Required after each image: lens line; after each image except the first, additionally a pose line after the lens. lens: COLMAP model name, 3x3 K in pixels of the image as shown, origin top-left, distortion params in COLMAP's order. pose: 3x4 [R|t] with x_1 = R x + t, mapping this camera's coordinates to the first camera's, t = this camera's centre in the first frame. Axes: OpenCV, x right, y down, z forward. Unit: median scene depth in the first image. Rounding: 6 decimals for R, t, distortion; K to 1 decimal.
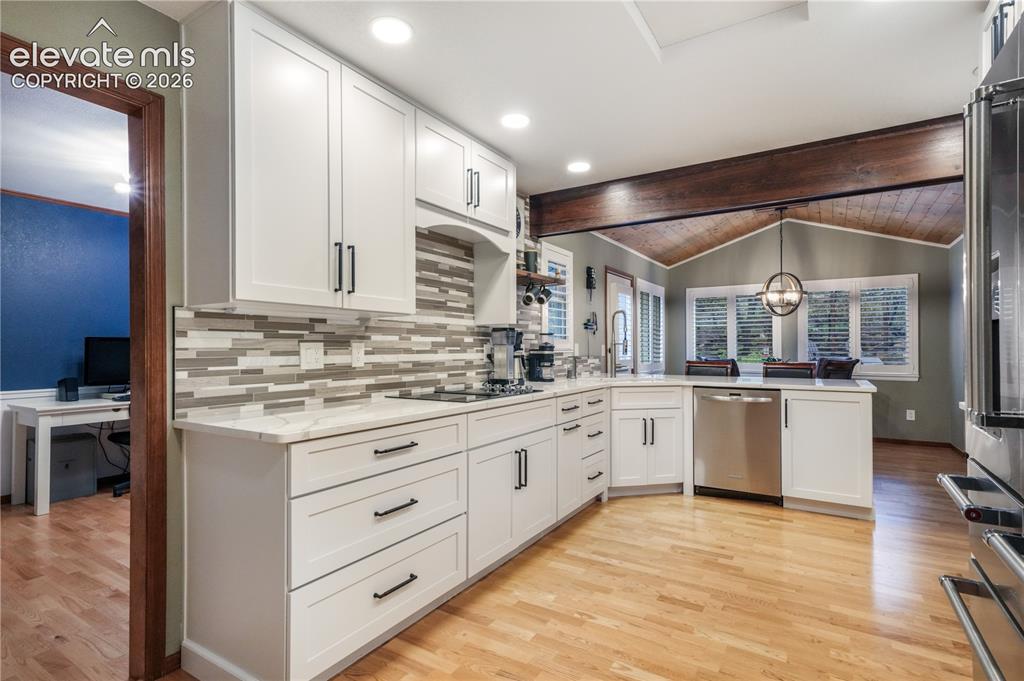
lens RADIAL K [[506.8, 0, 506.9], [0, 506.8, 343.9], [0, 0, 1]] dist [0.016326, 0.001843]
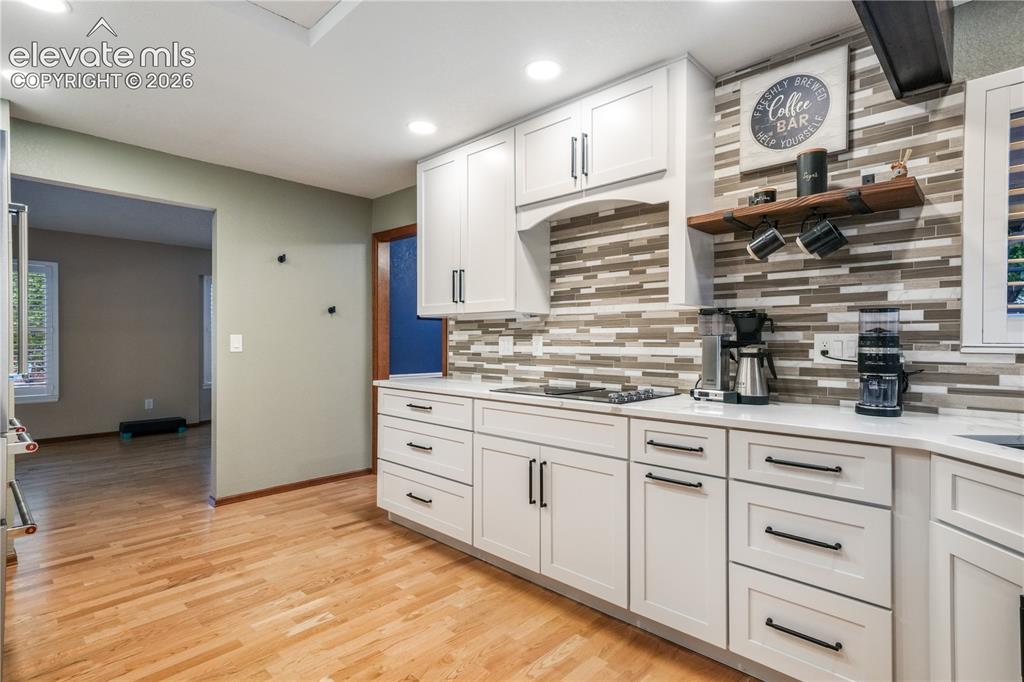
lens RADIAL K [[511.9, 0, 509.1], [0, 511.9, 344.4], [0, 0, 1]] dist [0.013963, 0.000422]
pose [[-0.196331, 0.007226, -0.980511, 0.622147], [0.005521, 0.999965, 0.006264, 0.006934], [0.980522, -0.004184, -0.196364, 0.799484]]
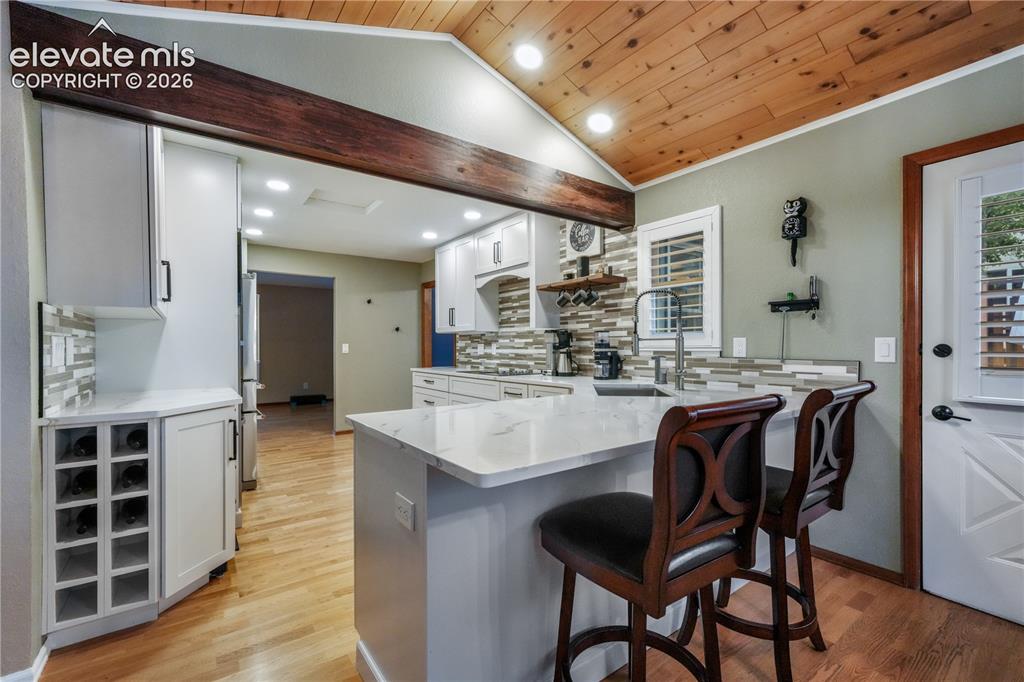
lens RADIAL K [[435.7, 0, 506.6], [0, 435.7, 350.1], [0, 0, 1]] dist [-0.001452, 0.000933]
pose [[-0.370979, 0.010854, -0.928578, 0.977498], [0.011783, 0.999906, 0.006980, 0.009353], [0.928567, -0.008352, -0.371072, 1.192657]]
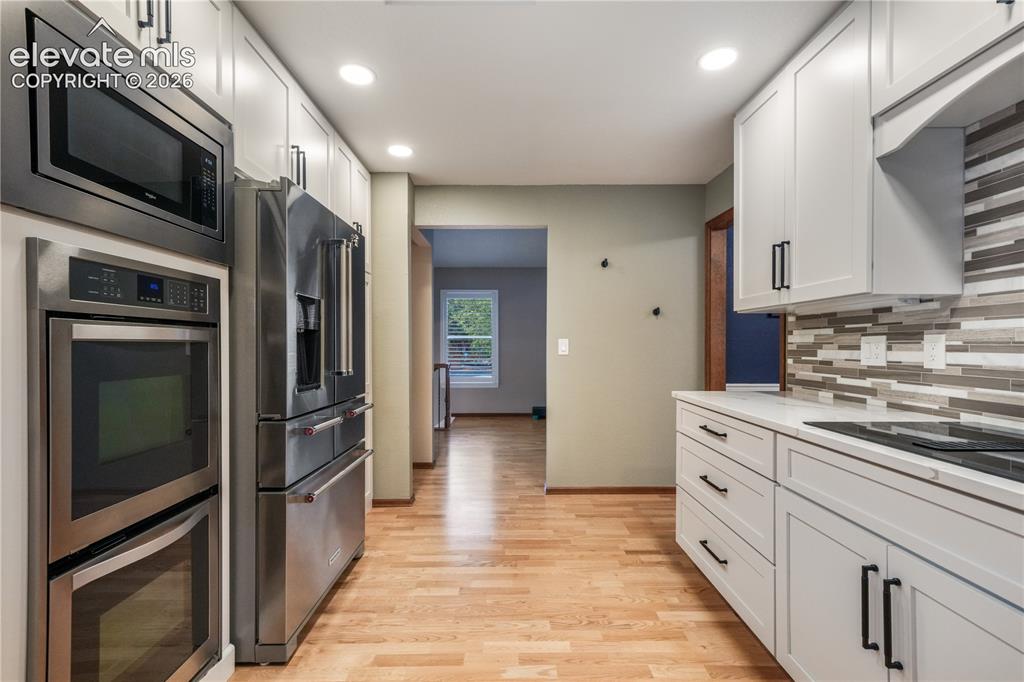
lens RADIAL K [[456.2, 0, 510.6], [0, 456.2, 348.4], [0, 0, 1]] dist [0.004032, 0.000388]
pose [[-0.841496, 0.007983, -0.540205, 0.364793], [0.007726, 0.999966, 0.002742, 0.007571], [0.540209, -0.001866, -0.841529, 0.827939]]
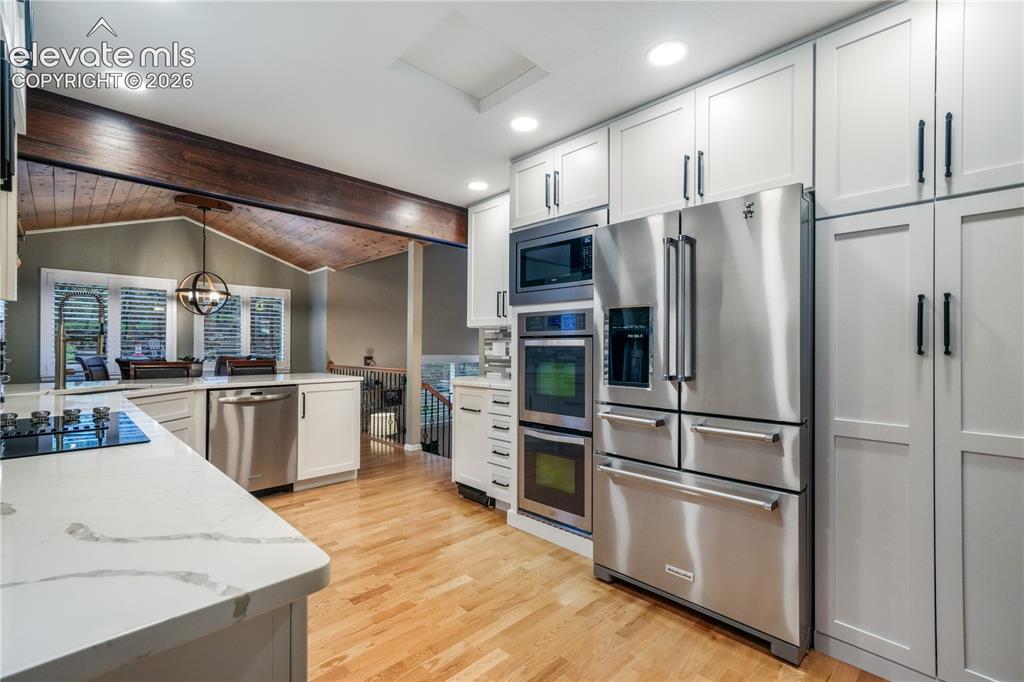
lens RADIAL K [[456.2, 0, 509.6], [0, 456.2, 343.5], [0, 0, 1]] dist [0.004032, 0.000388]
pose [[0.228276, 0.011002, 0.973534, -0.306173], [-0.011156, 0.999900, -0.008684, 0.004138], [-0.973533, -0.008878, 0.228376, 0.318416]]
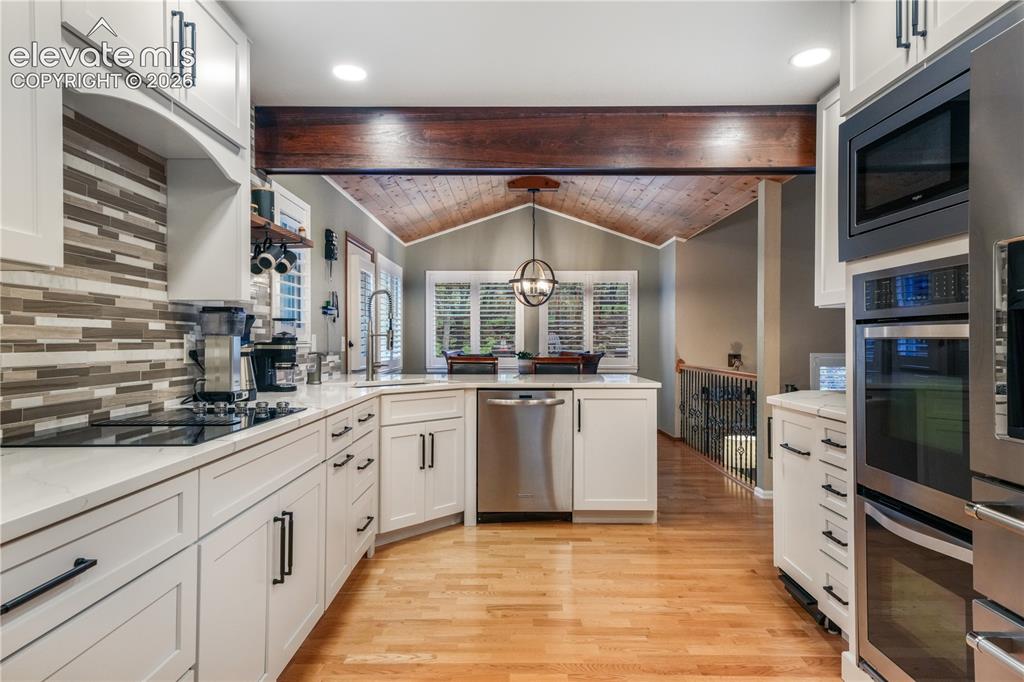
lens RADIAL K [[577.8, 0, 510.1], [0, 577.8, 335.4], [0, 0, 1]] dist [0.029177, -0.000815]
pose [[0.848970, 0.007056, 0.528393, -0.075925], [-0.006218, 0.999975, -0.003363, 0.002193], [-0.528404, -0.000430, 0.848993, 0.206959]]
